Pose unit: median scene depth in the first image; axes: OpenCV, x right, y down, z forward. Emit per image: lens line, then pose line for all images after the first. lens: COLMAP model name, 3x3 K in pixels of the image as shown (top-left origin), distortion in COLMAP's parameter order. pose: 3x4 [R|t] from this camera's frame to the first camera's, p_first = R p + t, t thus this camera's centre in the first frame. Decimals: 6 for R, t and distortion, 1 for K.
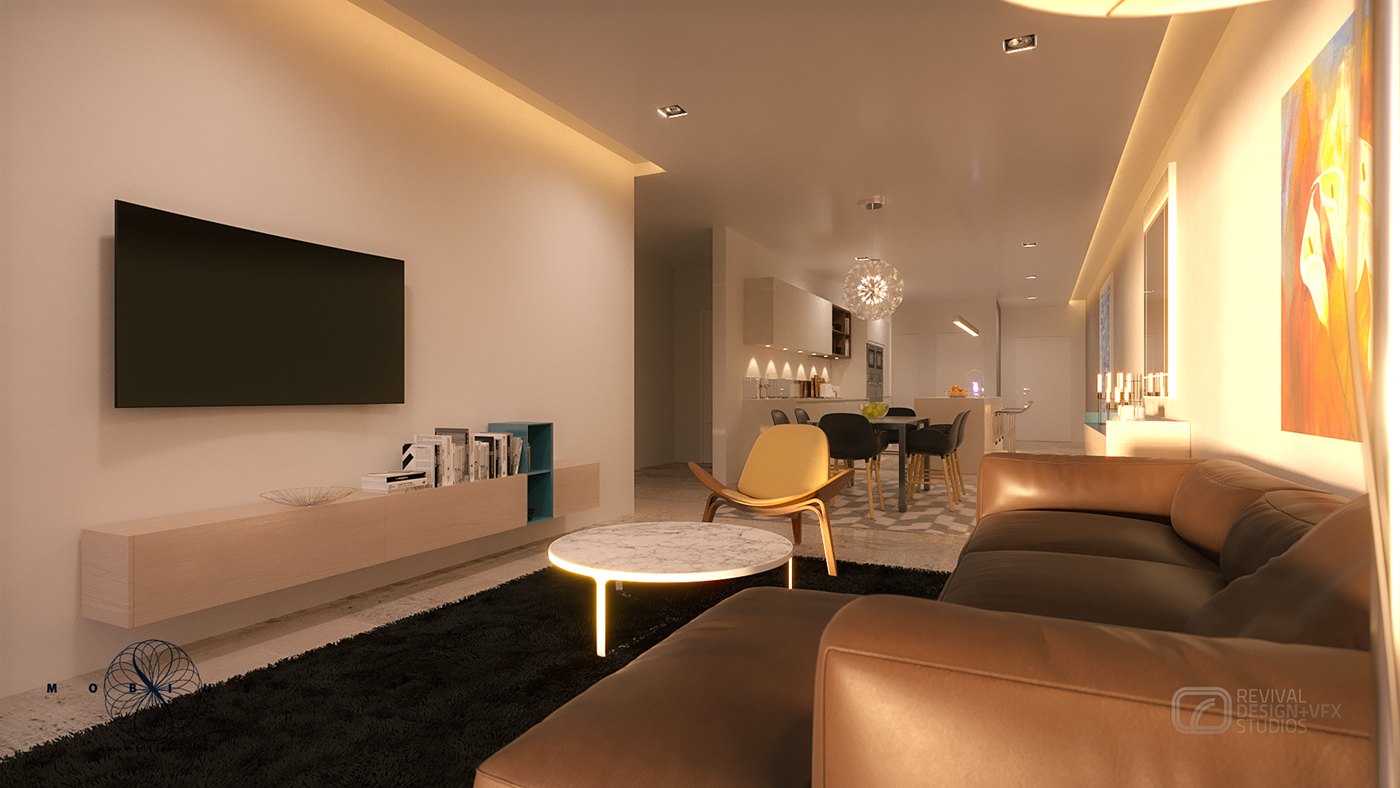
lens RADIAL K [[711.9, 0, 694.9], [0, 711.9, 393.8], [0, 0, 1]] dist [0.000053, -0.000371]
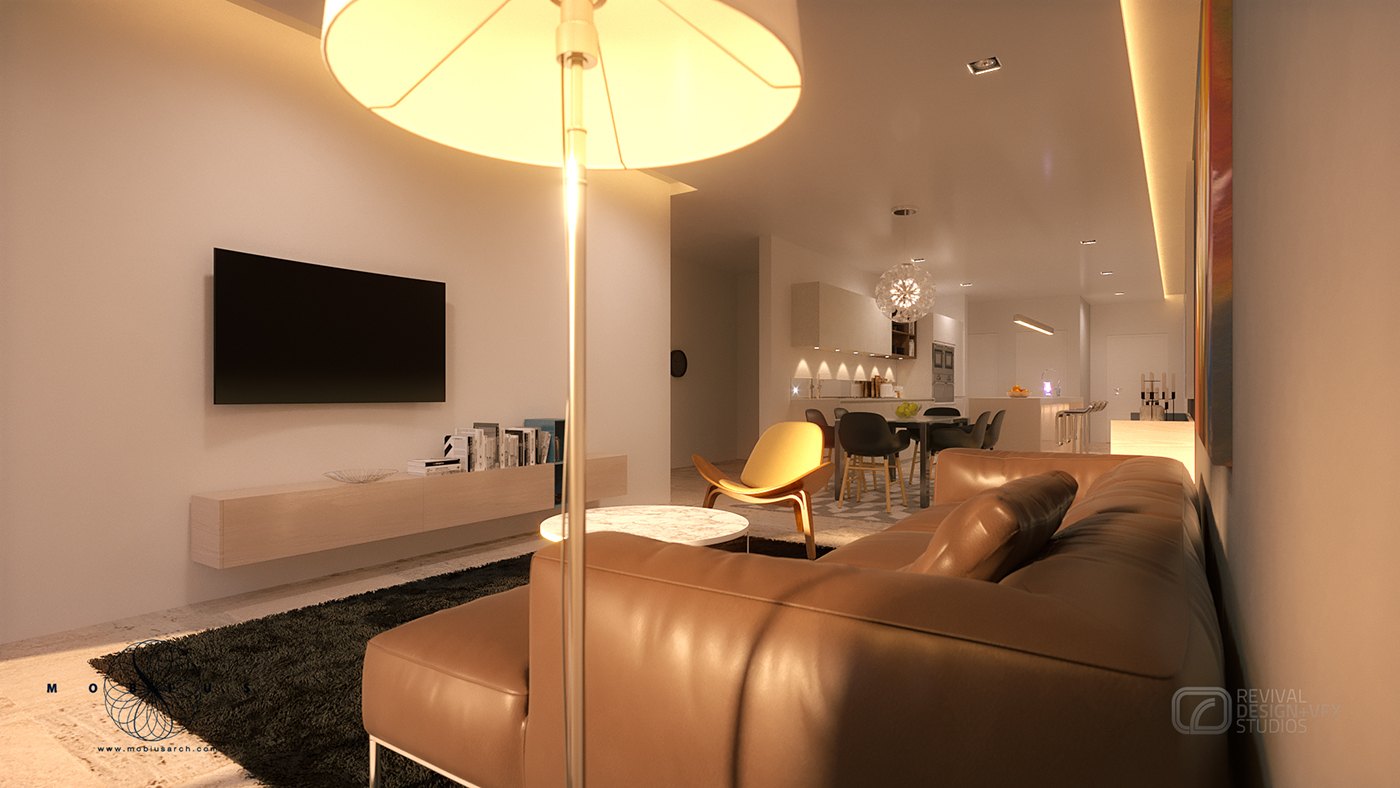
lens RADIAL K [[711.9, 0, 694.9], [0, 711.9, 393.8], [0, 0, 1]] dist [0.000053, -0.000371]
pose [[0.988326, -0.000210, -0.152352, 0.172518], [0.000188, 1.000000, -0.000163, 0.000141], [0.152352, 0.000132, 0.988326, -0.110845]]
